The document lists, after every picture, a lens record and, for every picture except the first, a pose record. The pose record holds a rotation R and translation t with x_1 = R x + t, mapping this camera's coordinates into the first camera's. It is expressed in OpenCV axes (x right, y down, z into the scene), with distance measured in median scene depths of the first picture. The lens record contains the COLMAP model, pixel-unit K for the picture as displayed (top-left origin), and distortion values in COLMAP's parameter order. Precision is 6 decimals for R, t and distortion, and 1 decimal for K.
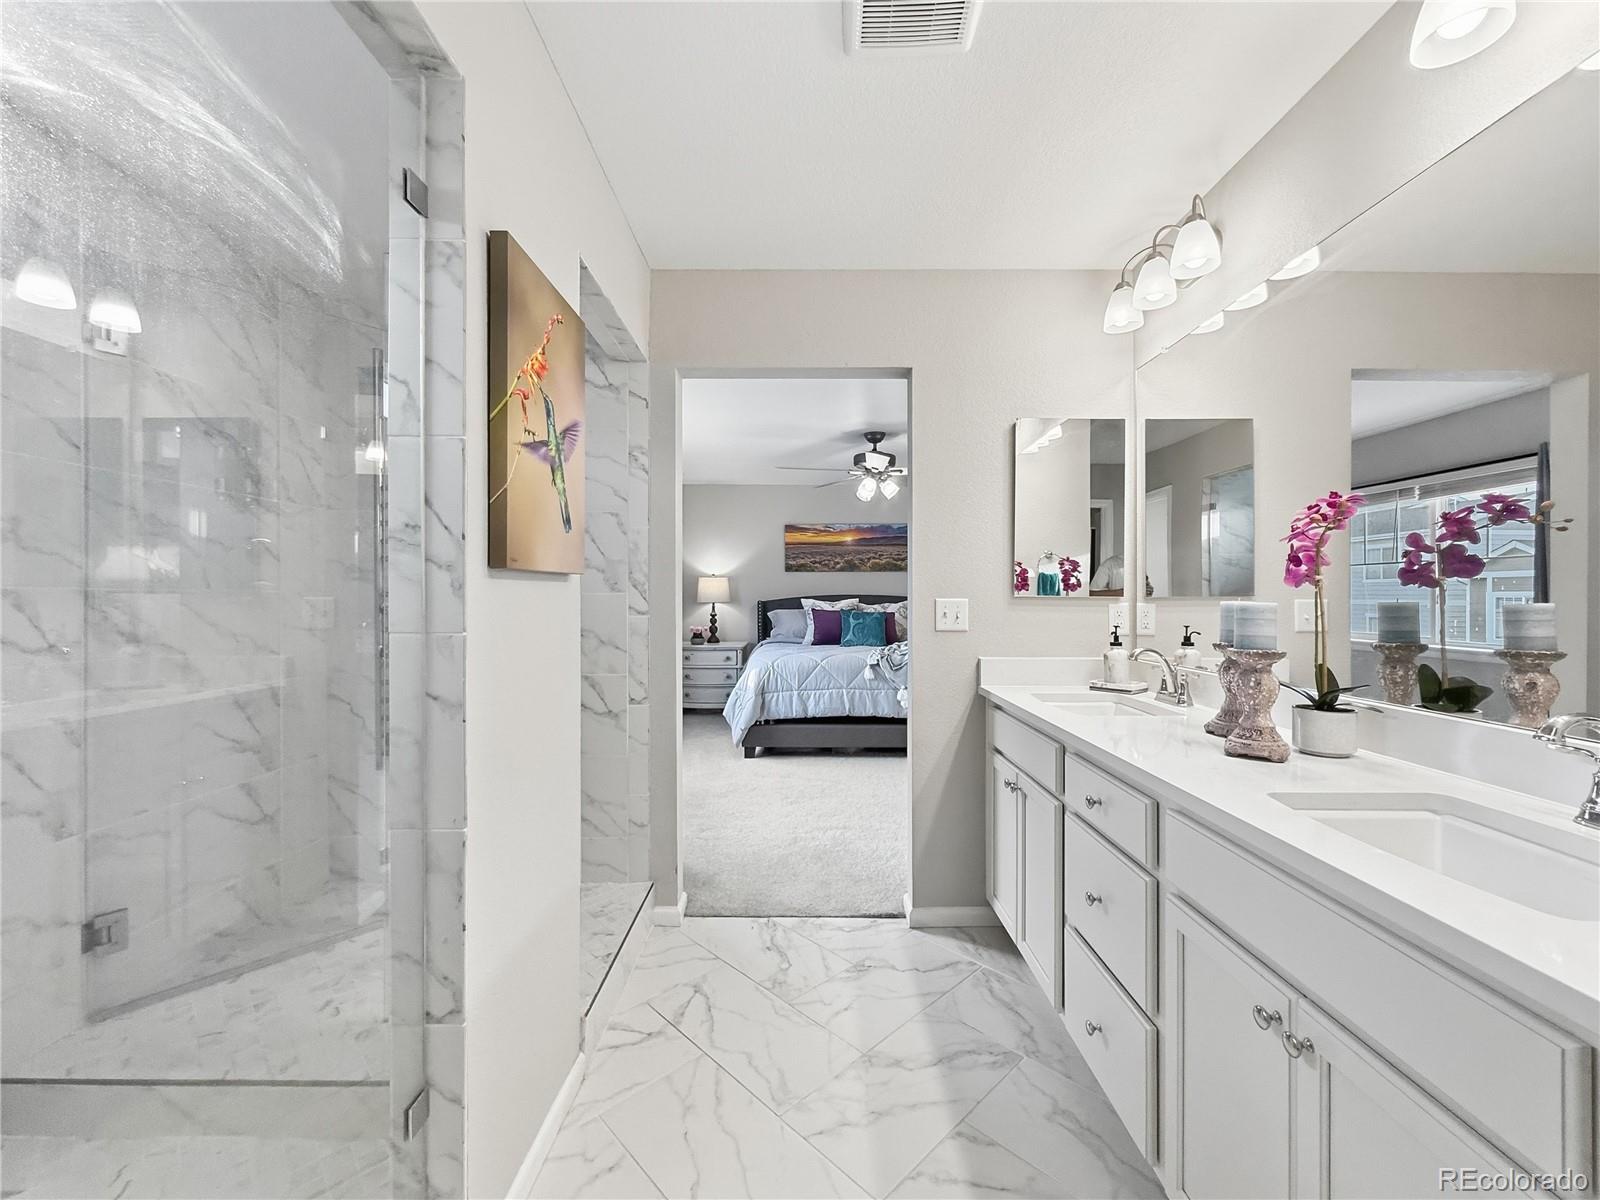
lens RADIAL K [[641.6, 0, 791.5], [0, 641.6, 607.5], [0, 0, 1]] dist [-0.004777, -0.000705]
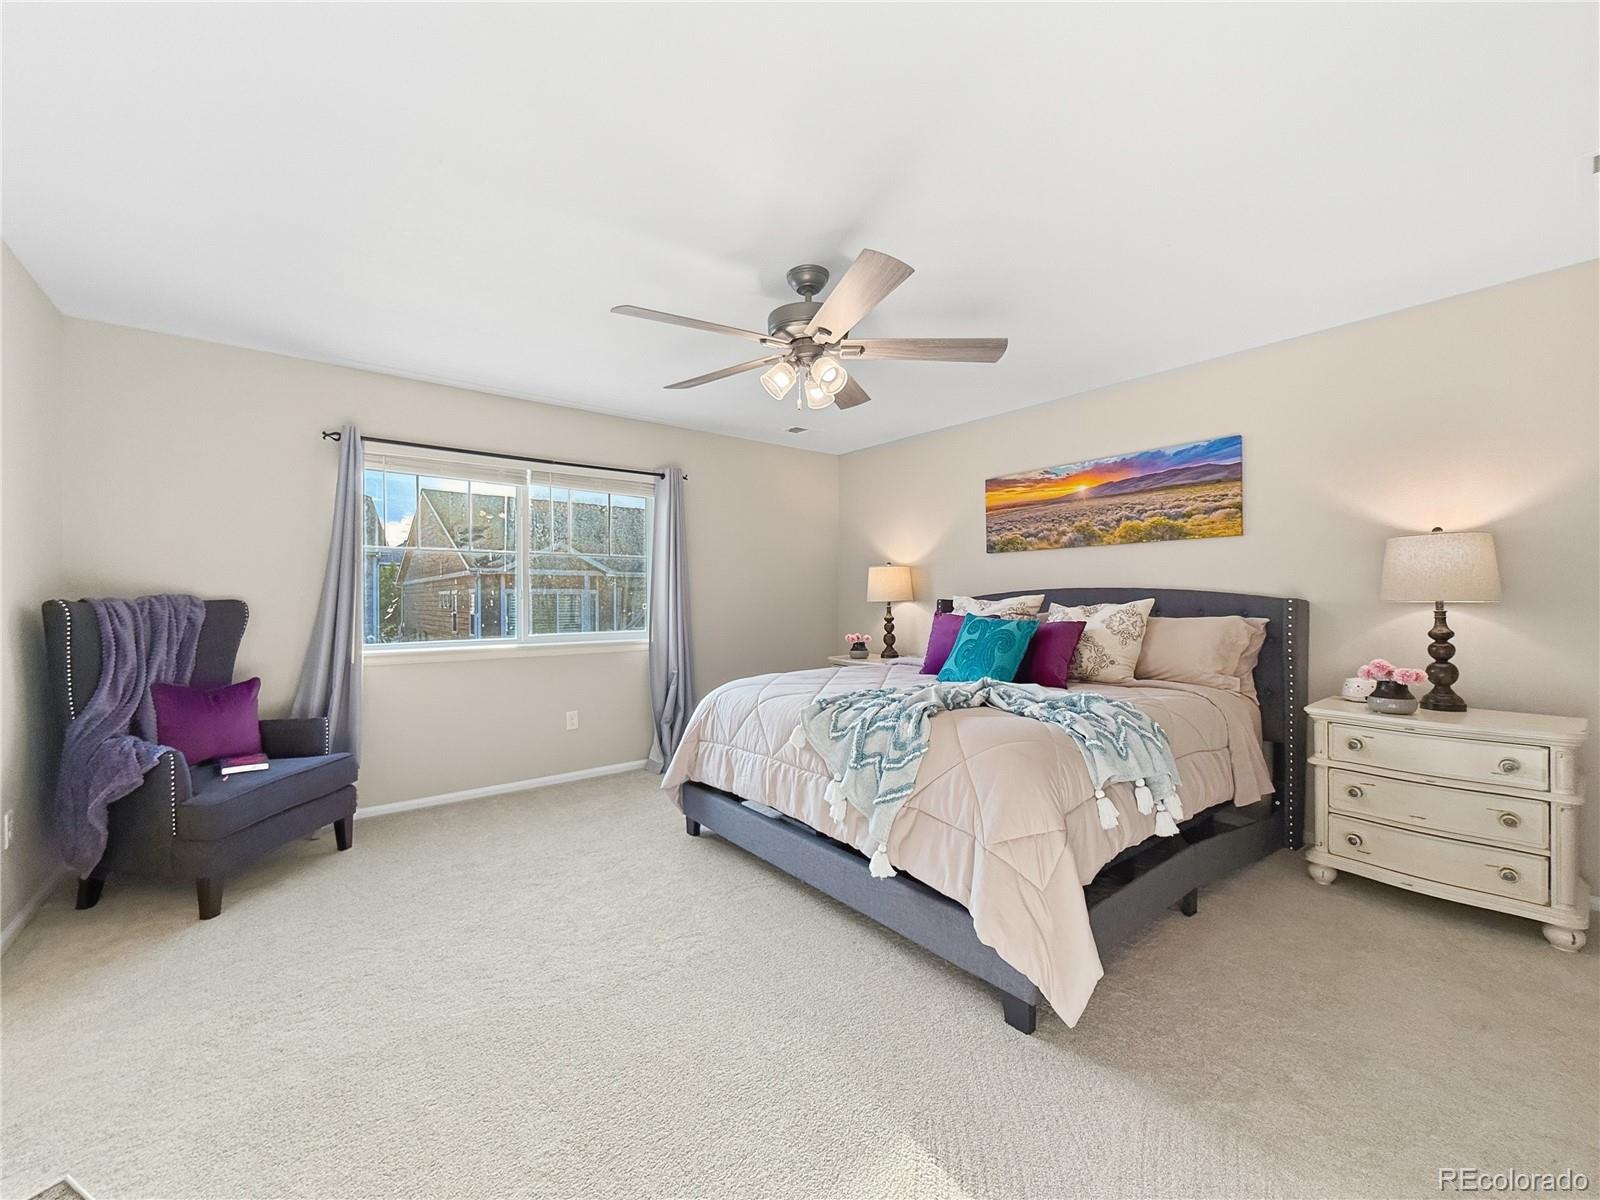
lens RADIAL K [[641.6, 0, 801.9], [0, 641.6, 599.8], [0, 0, 1]] dist [-0.004777, -0.000705]
pose [[0.632382, -0.001550, -0.774655, 0.368424], [-0.001884, 0.999992, -0.003540, -0.007135], [0.774654, 0.003698, 0.632374, 0.456177]]
